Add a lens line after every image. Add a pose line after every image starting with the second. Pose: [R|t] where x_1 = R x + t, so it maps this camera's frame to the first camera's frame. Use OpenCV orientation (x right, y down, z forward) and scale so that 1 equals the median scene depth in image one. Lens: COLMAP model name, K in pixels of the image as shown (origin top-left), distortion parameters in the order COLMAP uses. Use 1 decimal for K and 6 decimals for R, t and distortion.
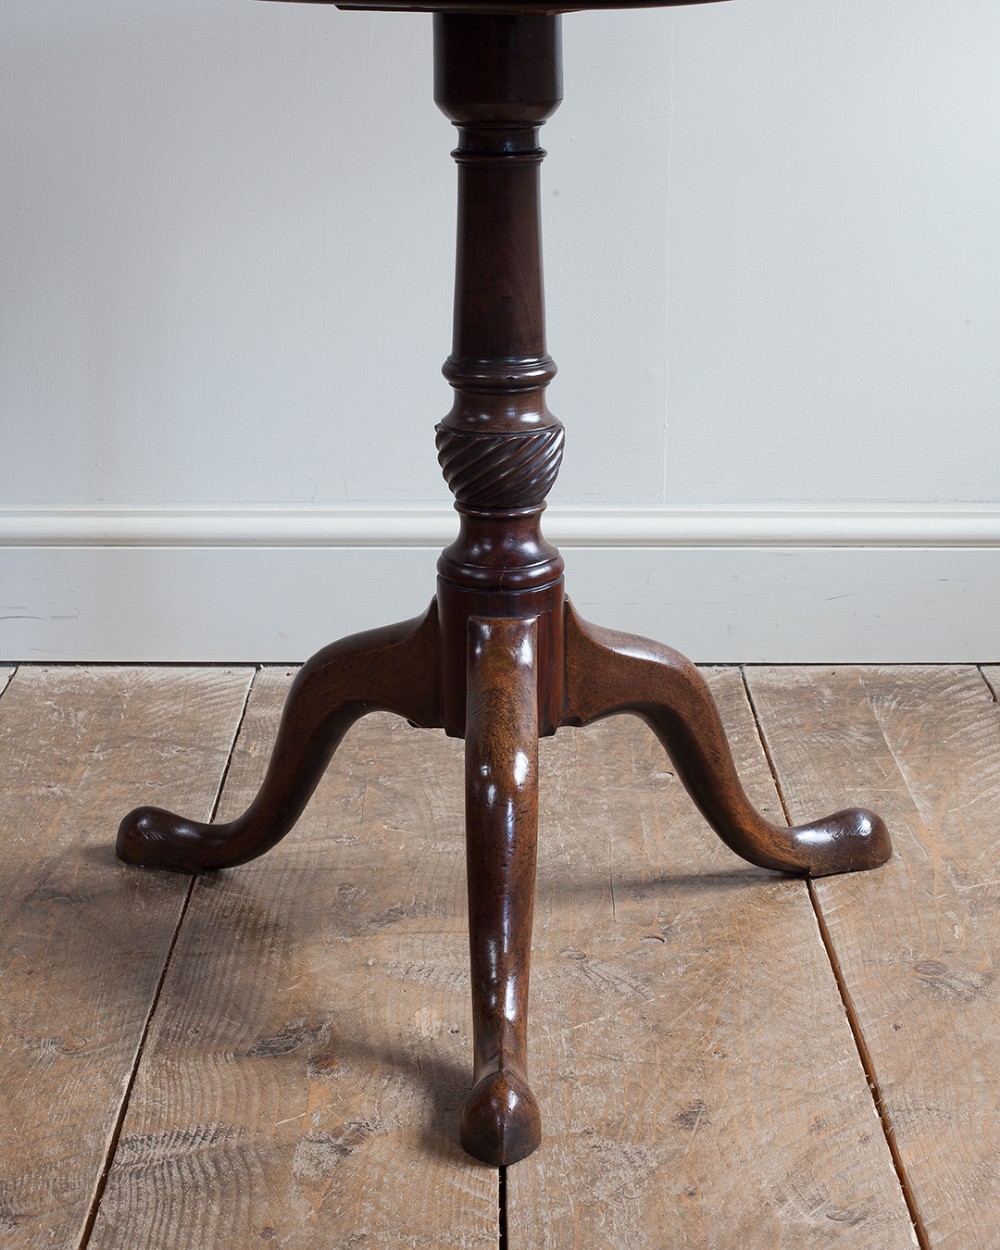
lens RADIAL K [[2480.4, 0, 480.4], [0, 2480.4, 693.3], [0, 0, 1]] dist [-0.088943, 0.000000]
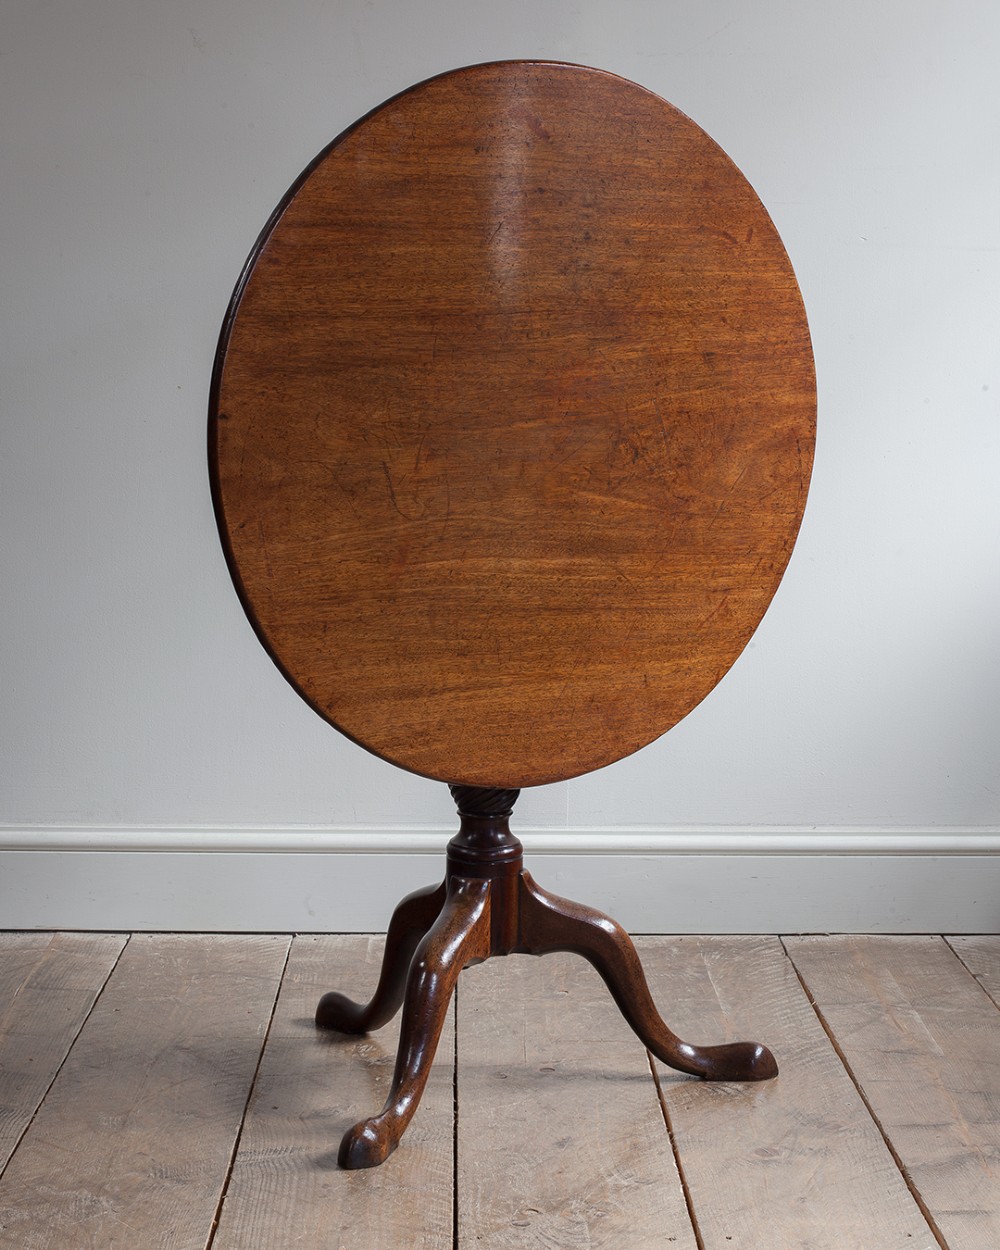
lens RADIAL K [[2480.4, 0, 498.1], [0, 2480.4, 633.3], [0, 0, 1]] dist [-0.088943, 0.000000]
pose [[0.999751, 0.006928, 0.021226, -0.000461], [-0.002772, 0.981795, -0.189925, 0.111931], [-0.022156, 0.189818, 0.981569, -0.590279]]
